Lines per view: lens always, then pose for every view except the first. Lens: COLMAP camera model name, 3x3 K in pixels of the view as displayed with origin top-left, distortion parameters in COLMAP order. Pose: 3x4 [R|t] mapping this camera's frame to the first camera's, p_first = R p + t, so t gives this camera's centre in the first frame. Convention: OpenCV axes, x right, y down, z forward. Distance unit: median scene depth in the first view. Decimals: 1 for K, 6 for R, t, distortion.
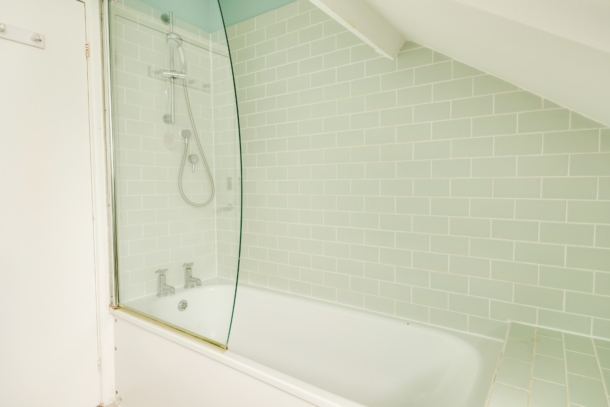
lens RADIAL K [[339.5, 0, 303.5], [0, 339.5, 201.3], [0, 0, 1]] dist [-0.001965, -0.000583]
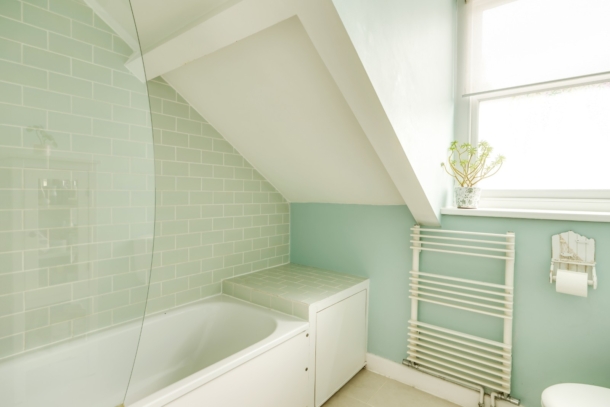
lens RADIAL K [[321.4, 0, 305.8], [0, 321.4, 206.9], [0, 0, 1]] dist [-0.002422, -0.000269]
pose [[0.047173, -0.030313, 0.998427, -0.869539], [0.046074, 0.998542, 0.028139, -0.020449], [-0.997824, 0.044674, 0.048501, 0.492204]]
